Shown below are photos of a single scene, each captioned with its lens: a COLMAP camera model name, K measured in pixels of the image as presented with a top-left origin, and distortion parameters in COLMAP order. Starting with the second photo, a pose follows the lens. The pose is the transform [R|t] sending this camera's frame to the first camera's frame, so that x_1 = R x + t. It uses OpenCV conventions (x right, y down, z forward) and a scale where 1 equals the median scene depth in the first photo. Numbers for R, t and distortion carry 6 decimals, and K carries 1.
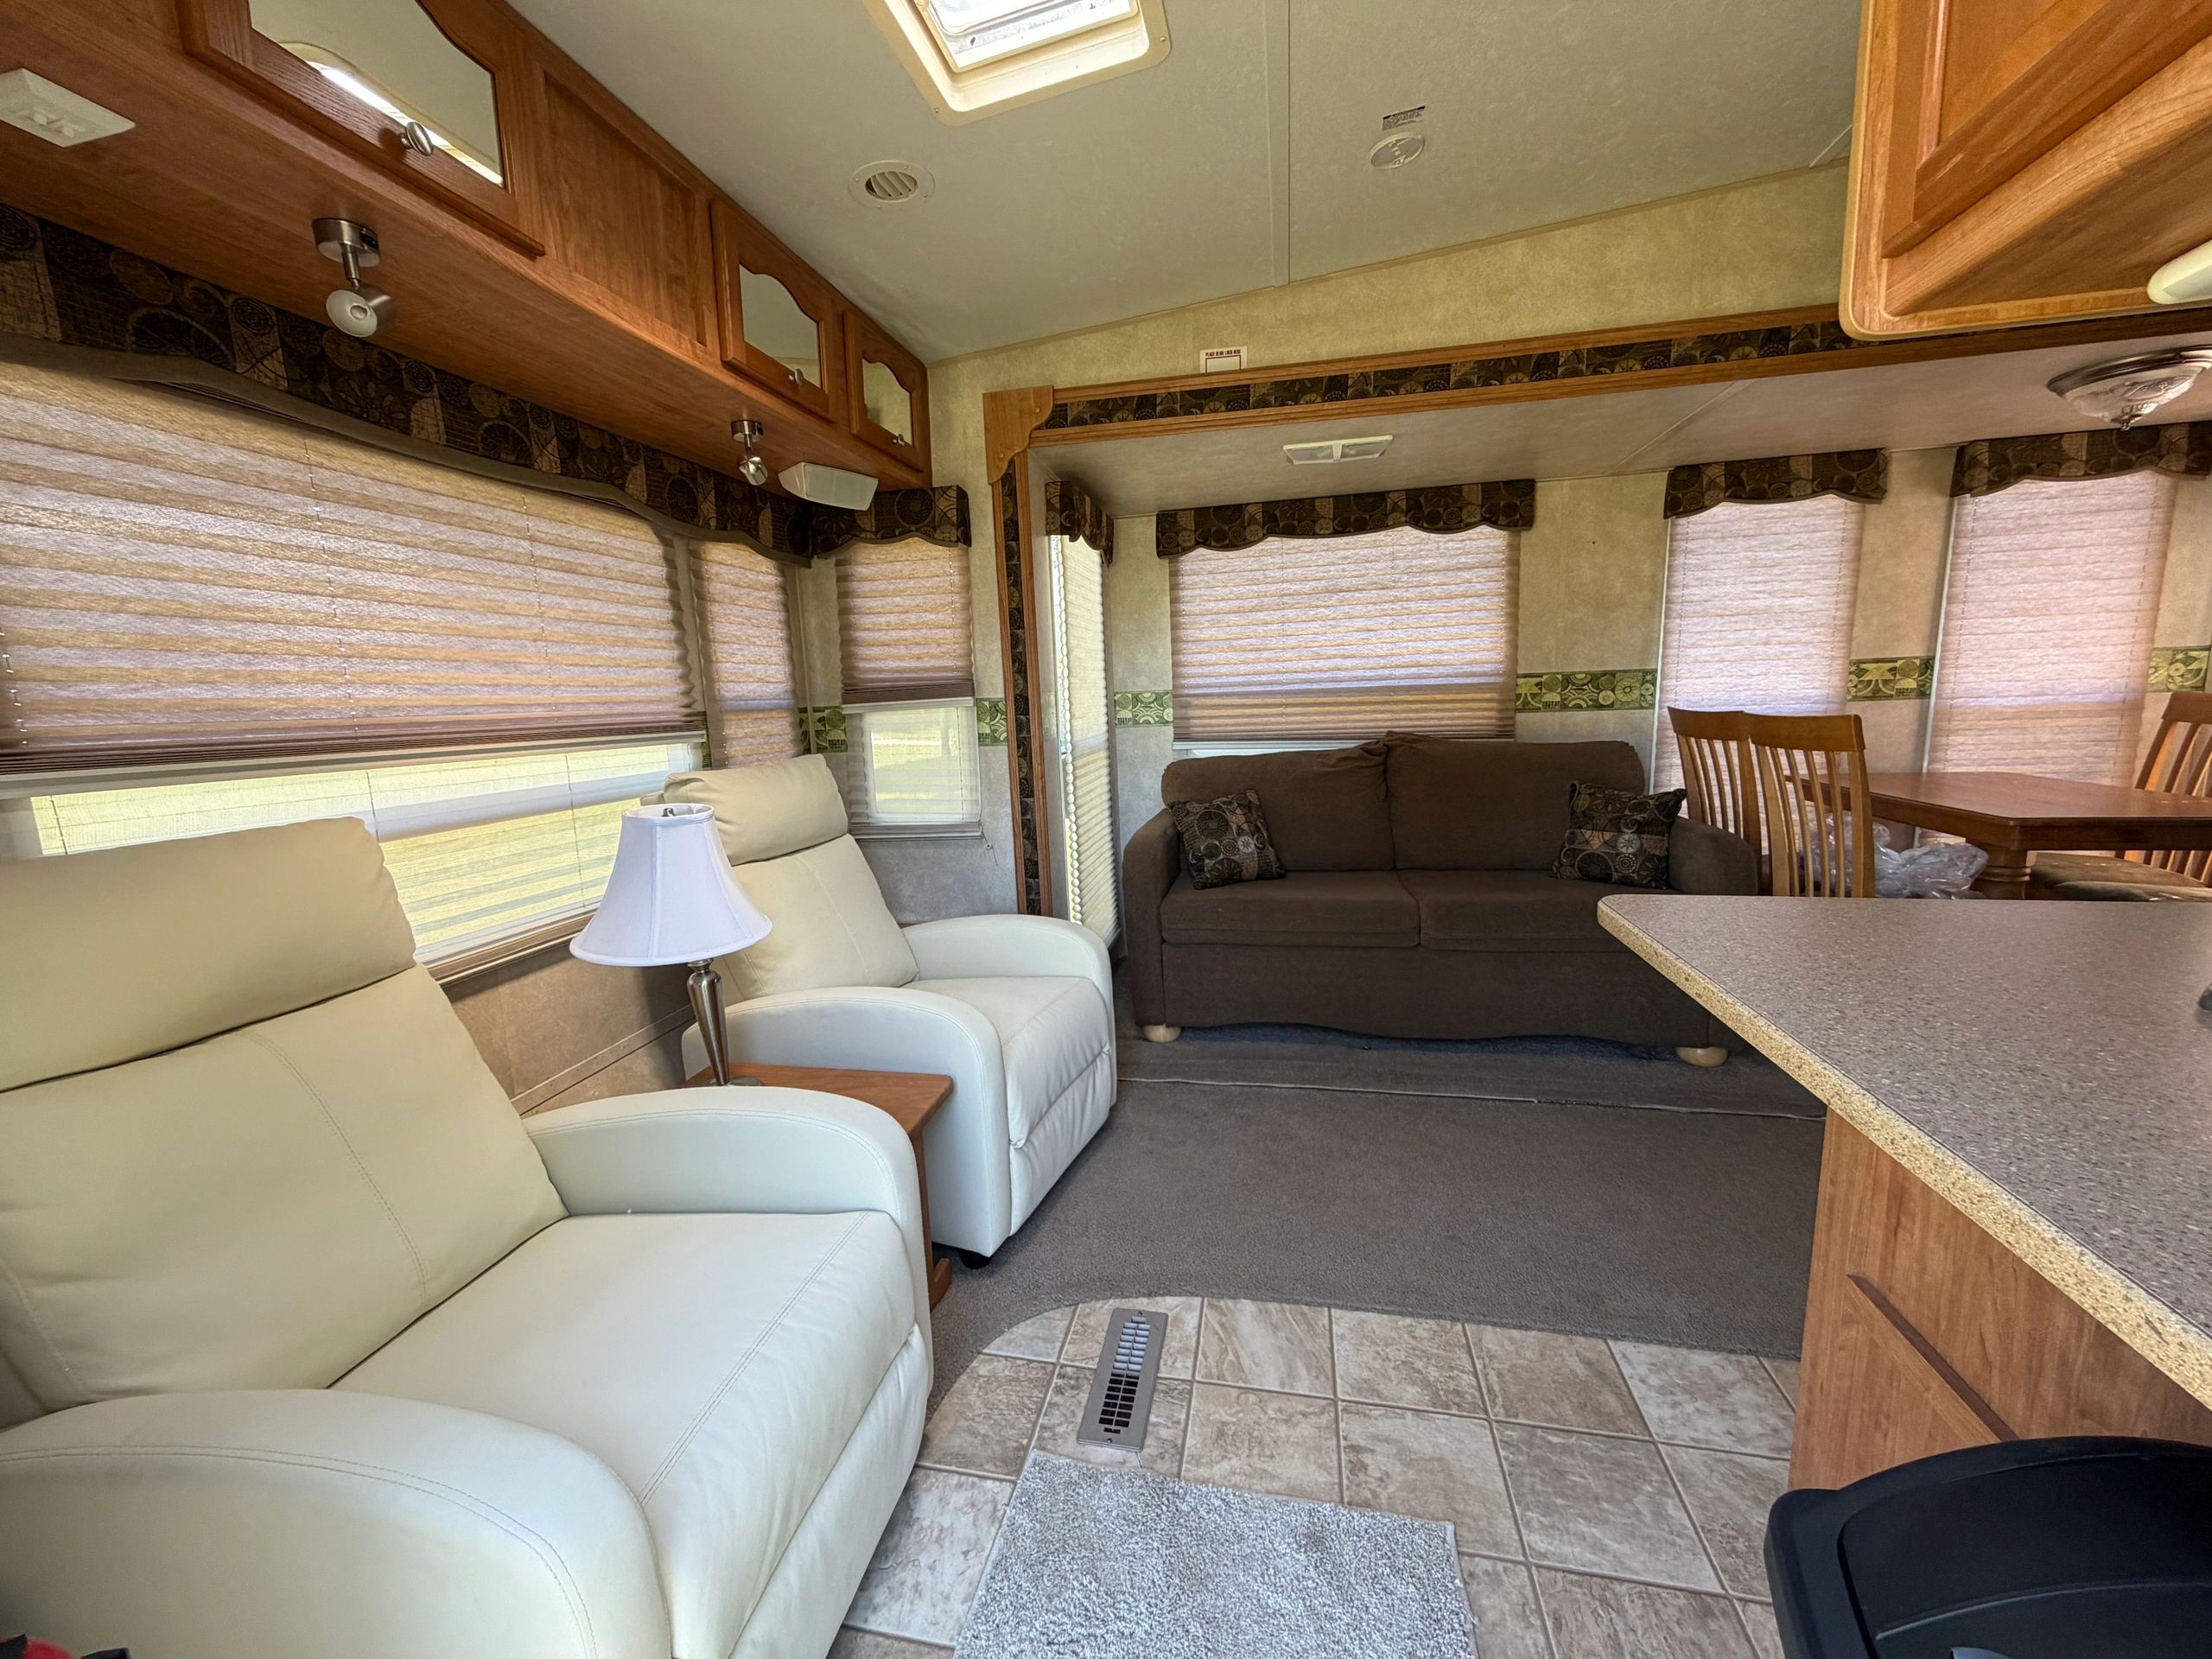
lens RADIAL K [[877.5, 0, 1100.7], [0, 877.5, 833.6], [0, 0, 1]] dist [0.001425, -0.000481]
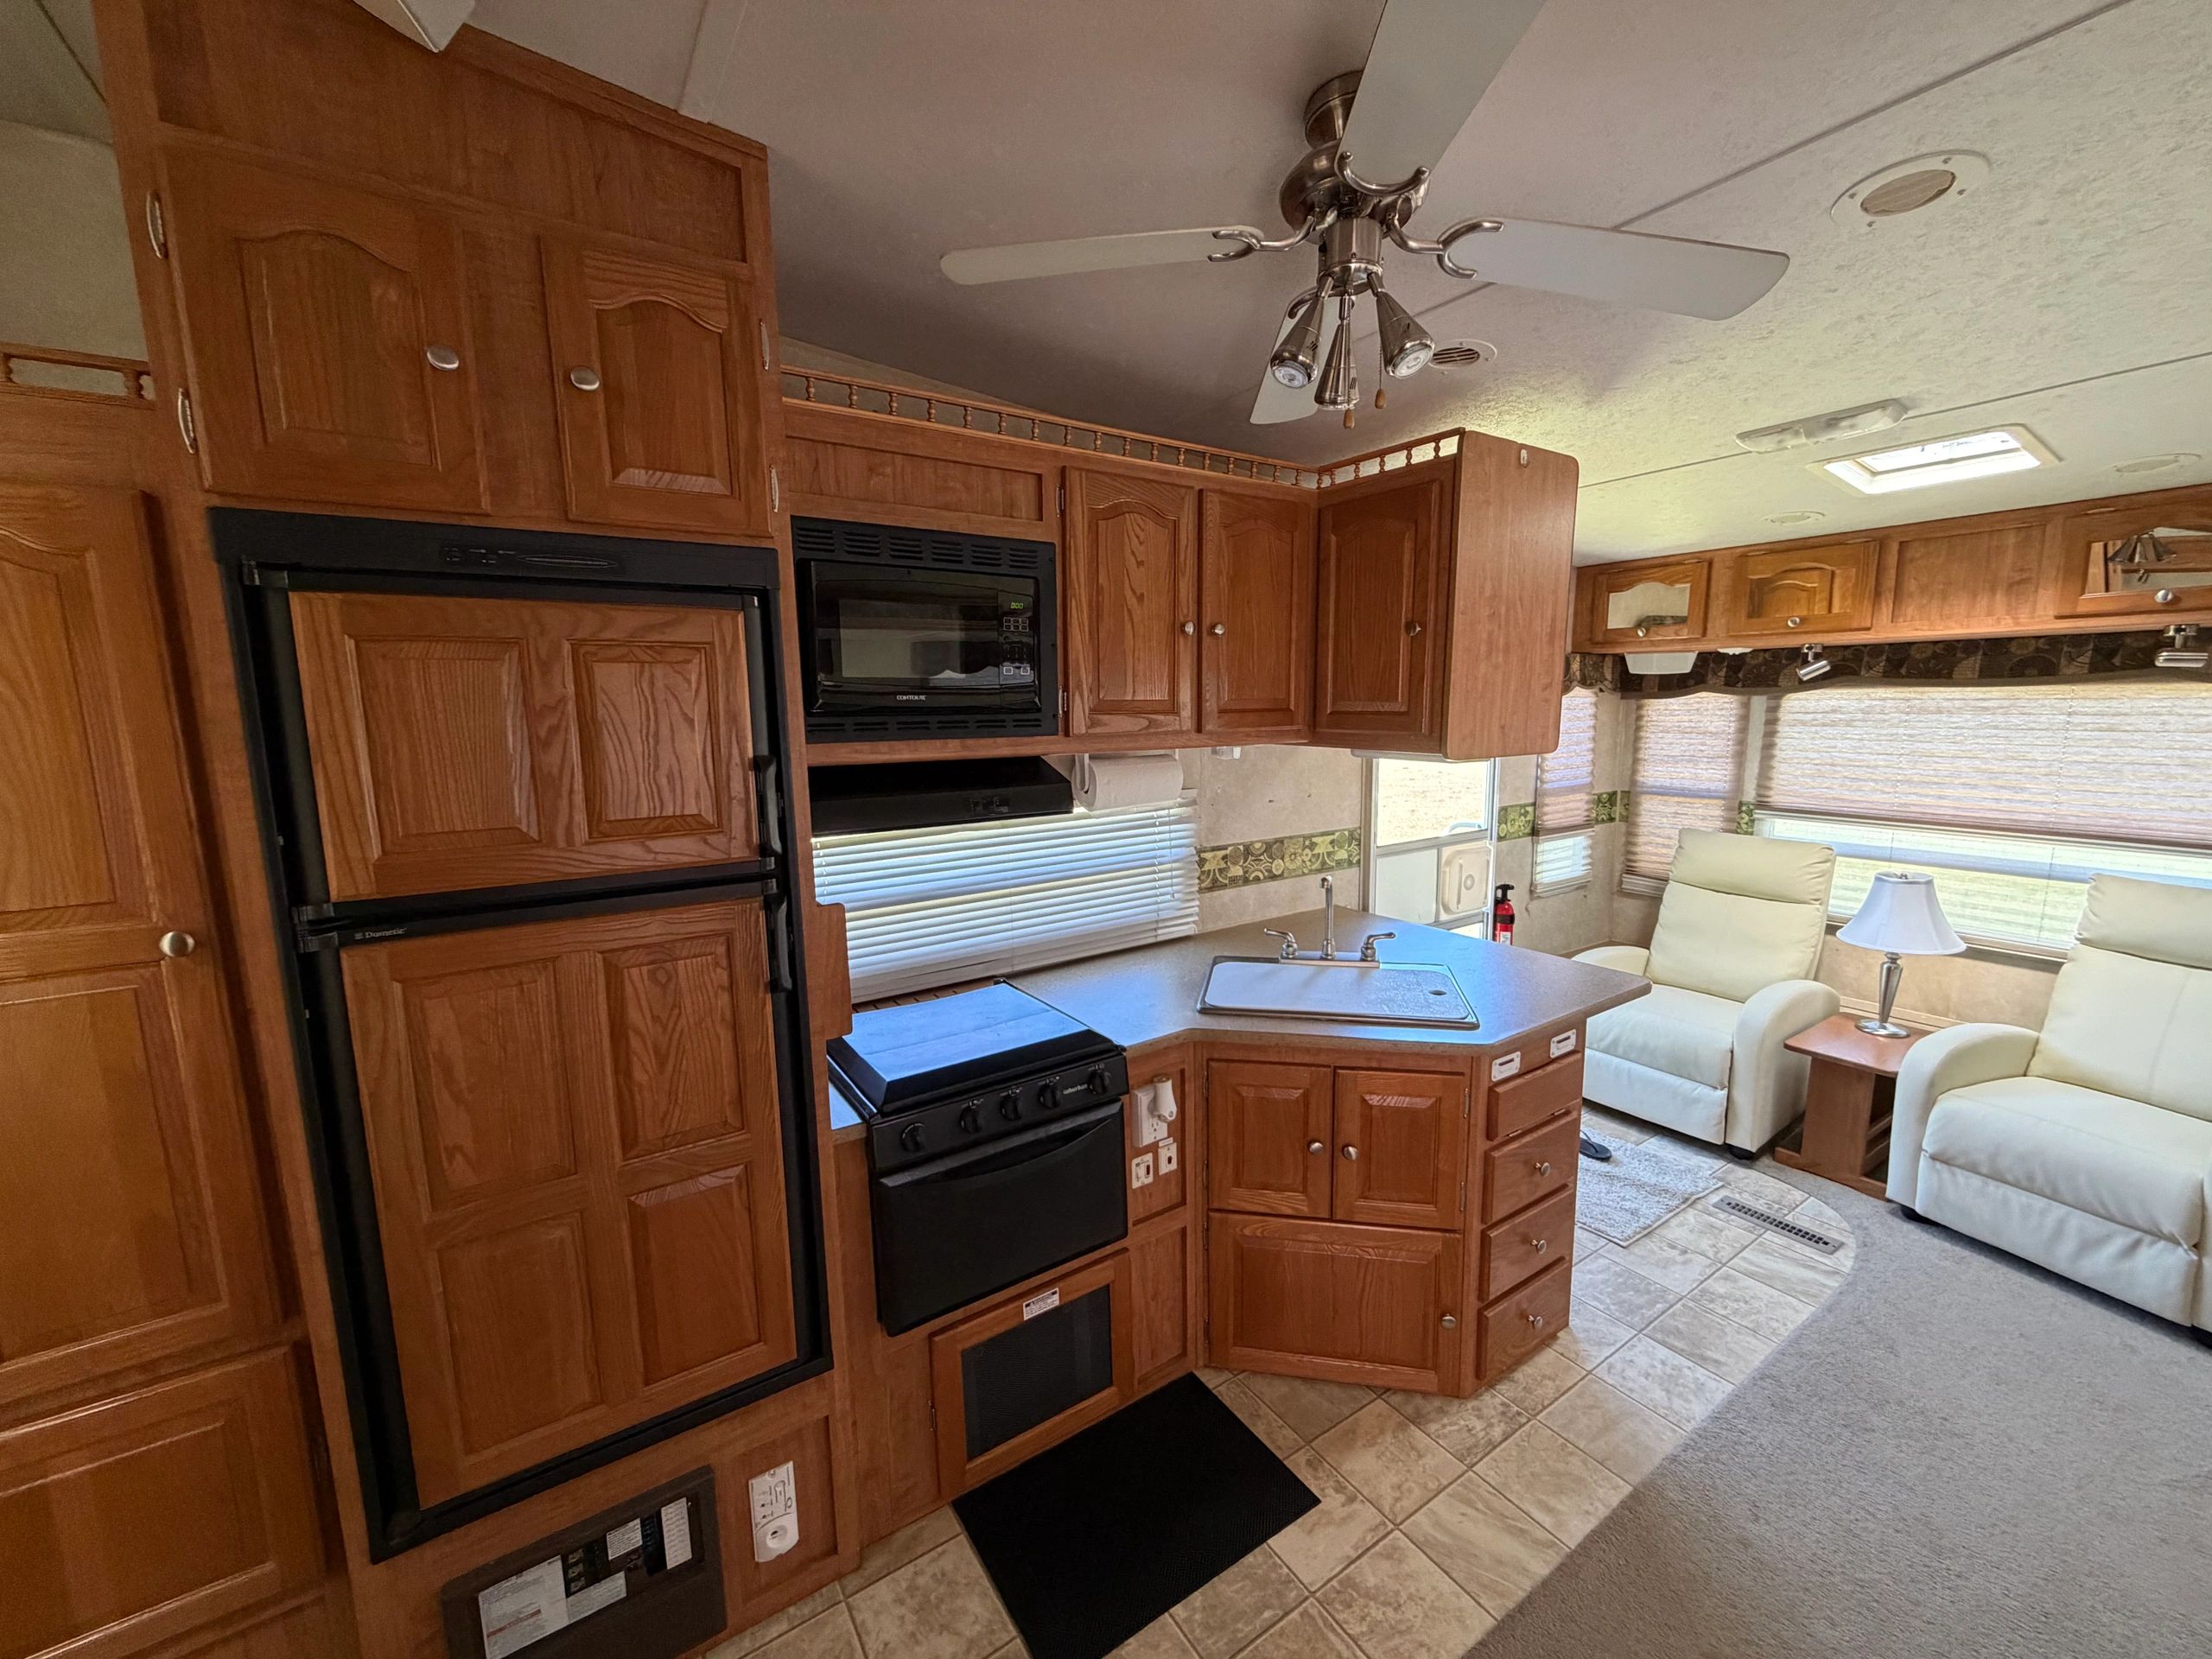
lens RADIAL K [[877.5, 0, 1103.9], [0, 877.5, 832.0], [0, 0, 1]] dist [0.001425, -0.000481]
pose [[-0.701956, 0.146130, -0.697068, 1.024601], [-0.074252, 0.958377, 0.275681, -0.255780], [0.708339, 0.245275, -0.661888, 0.501804]]
